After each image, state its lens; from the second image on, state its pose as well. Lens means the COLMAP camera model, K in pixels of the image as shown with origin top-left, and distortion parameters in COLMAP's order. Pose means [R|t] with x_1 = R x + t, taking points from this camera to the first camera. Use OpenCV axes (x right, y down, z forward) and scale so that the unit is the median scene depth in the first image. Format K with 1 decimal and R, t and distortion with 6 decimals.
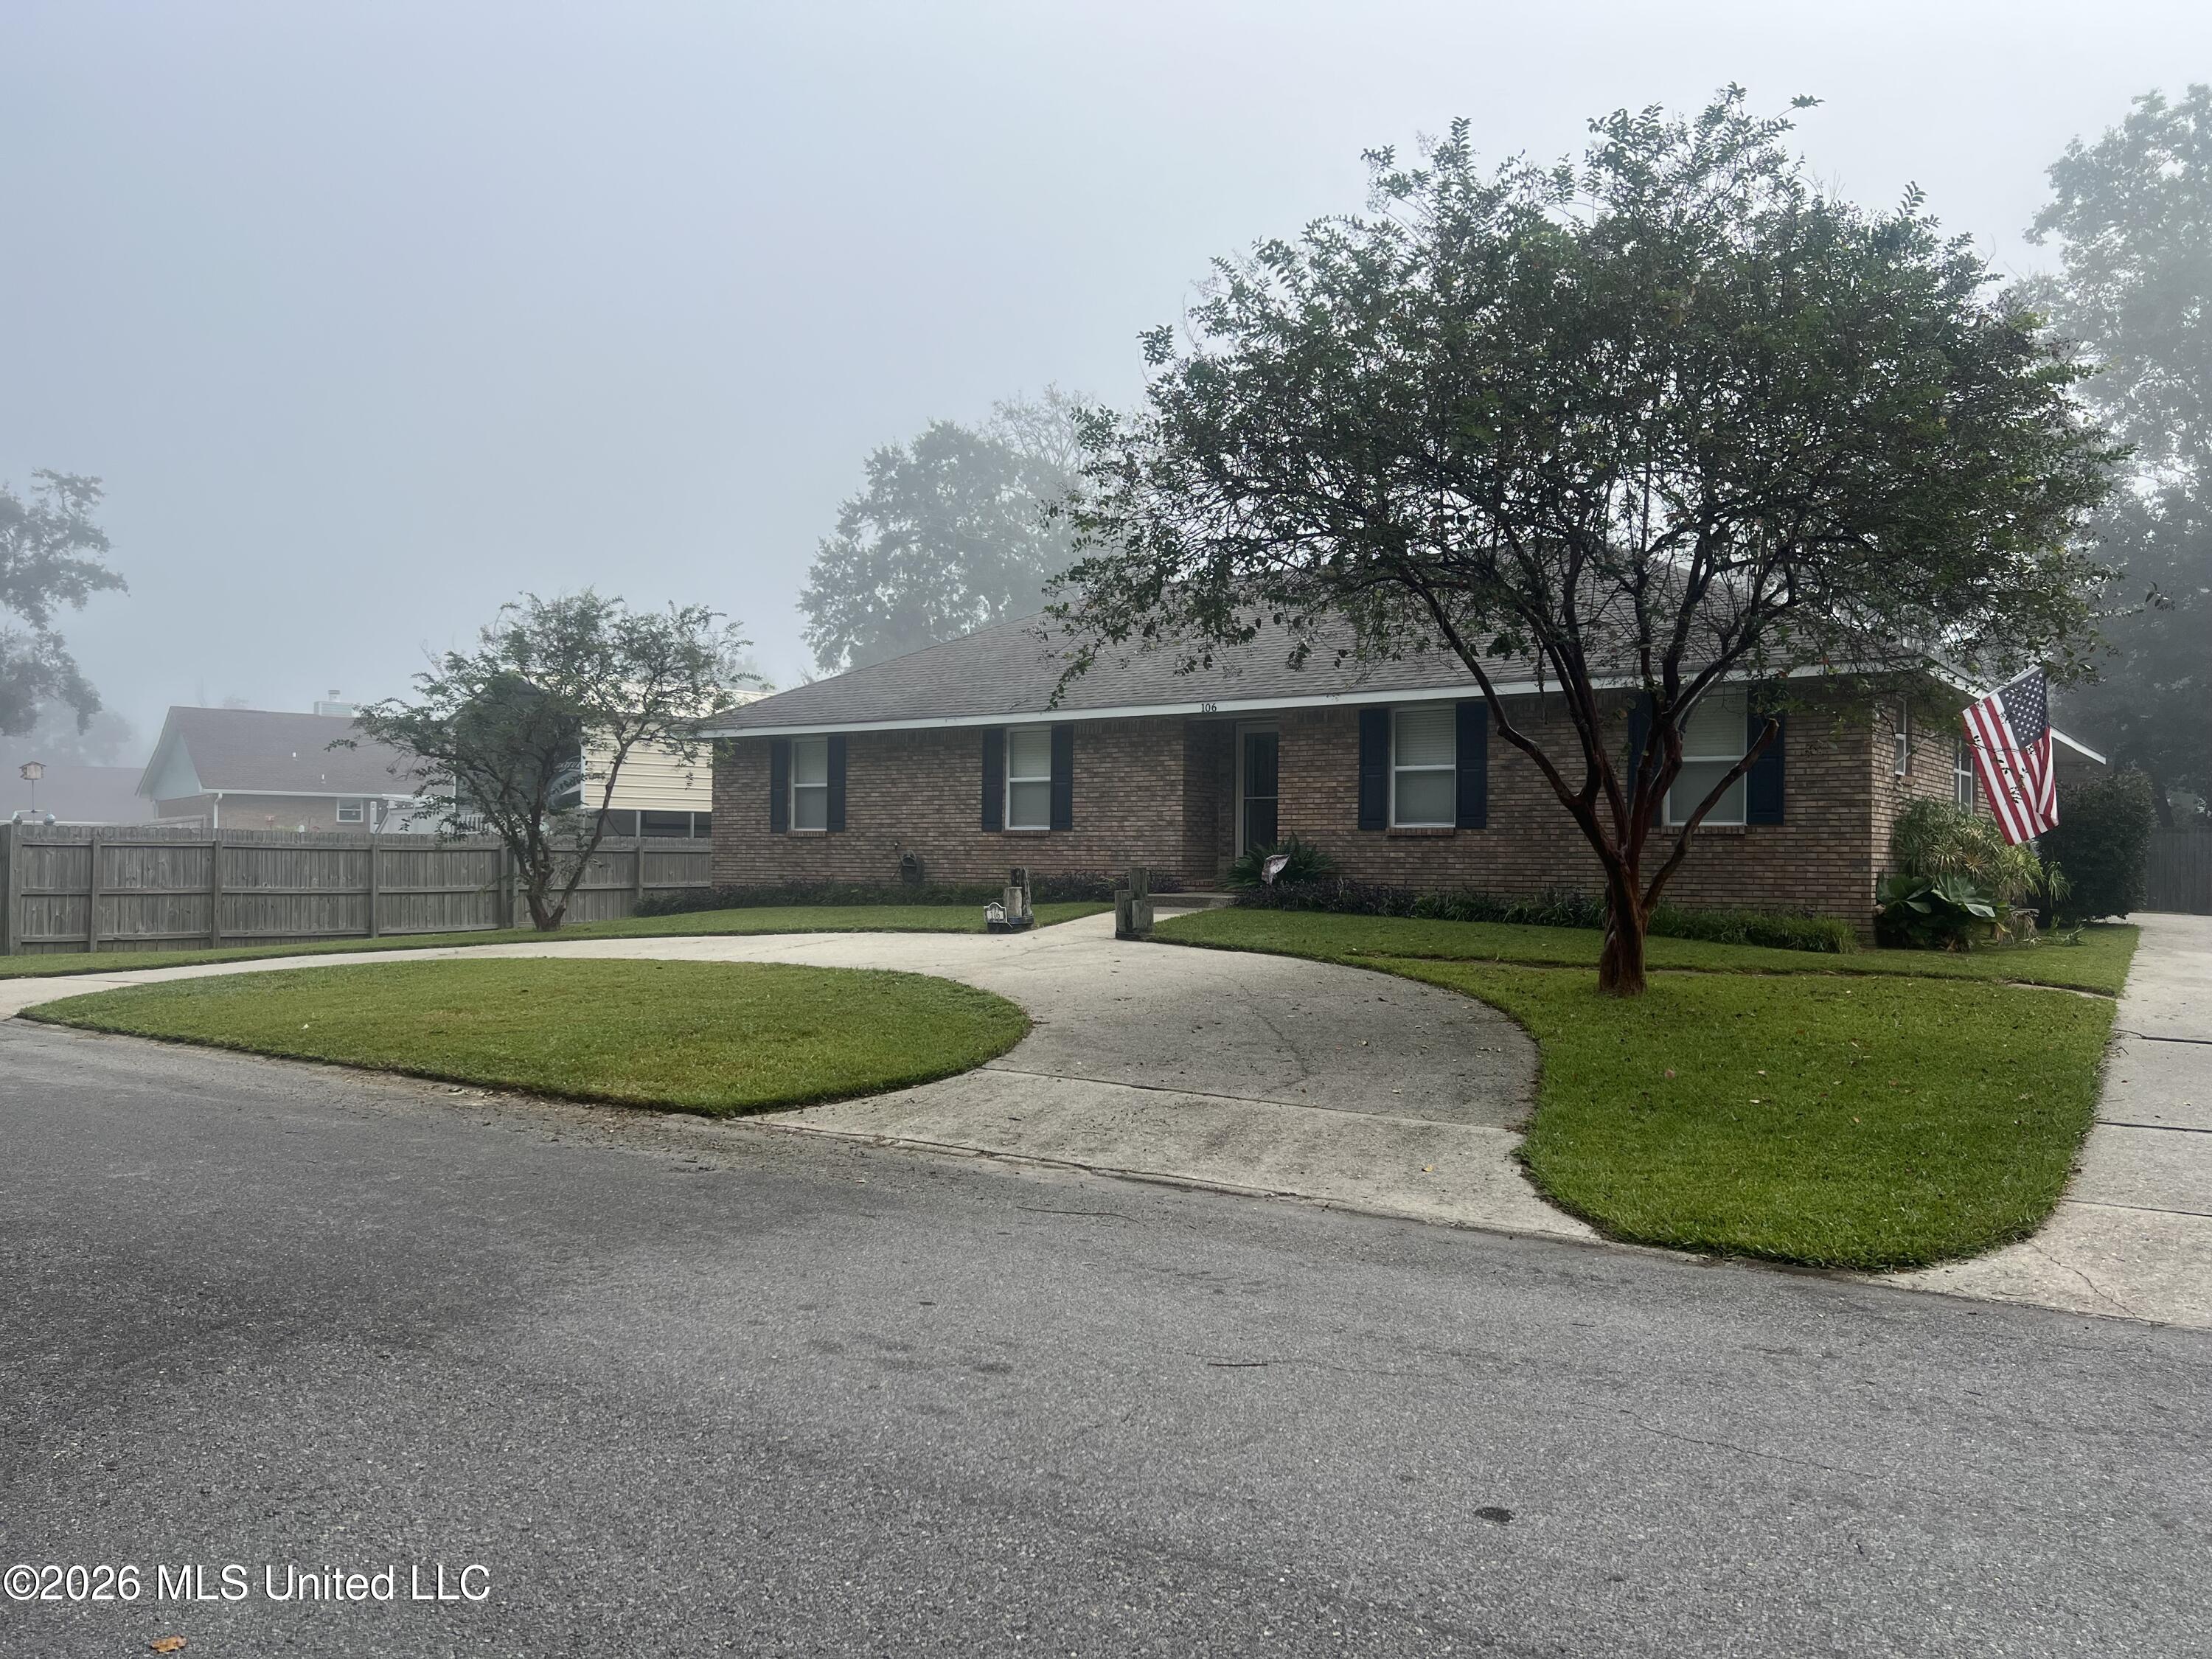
lens RADIAL K [[1657.6, 0, 1108.5], [0, 1657.6, 818.8], [0, 0, 1]] dist [0.060118, -0.067188]
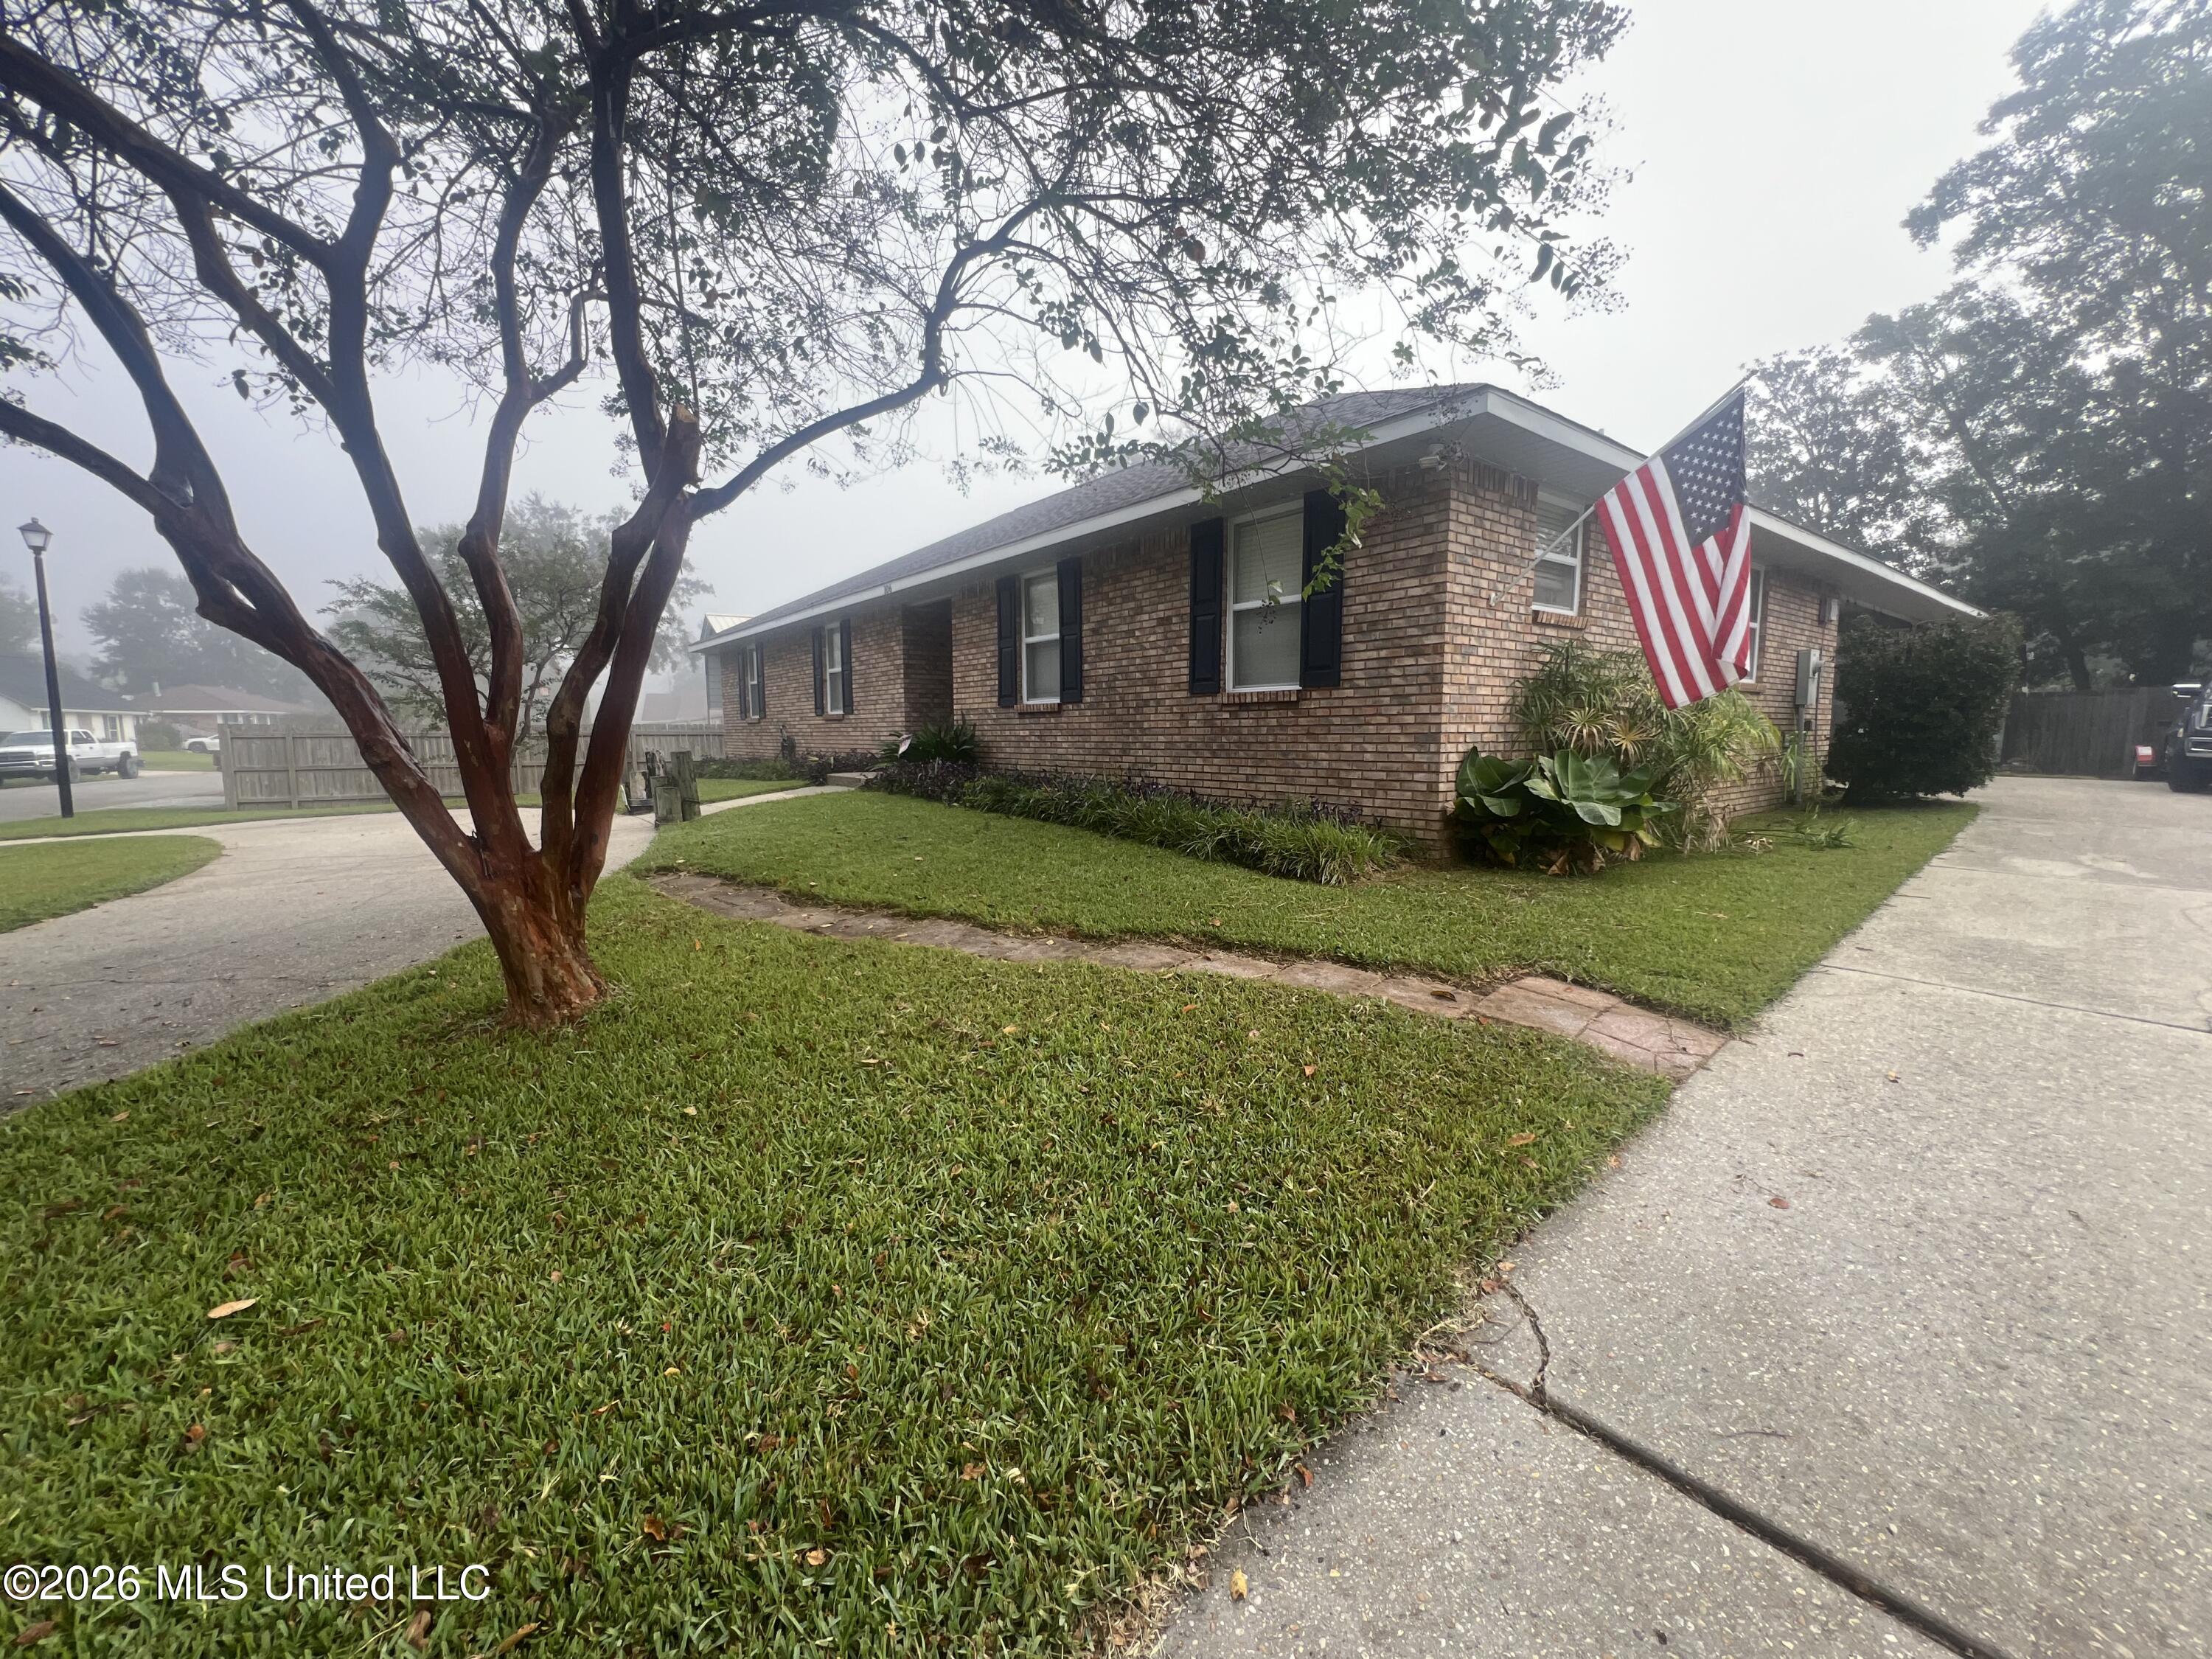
lens RADIAL K [[886.8, 0, 1106.0], [0, 886.8, 829.5], [0, 0, 1]] dist [-0.001140, -0.000077]
pose [[0.960861, 0.016301, -0.276551, 0.328131], [0.021103, 0.991060, 0.131738, 0.009646], [0.276226, -0.132418, 0.951927, 0.476545]]
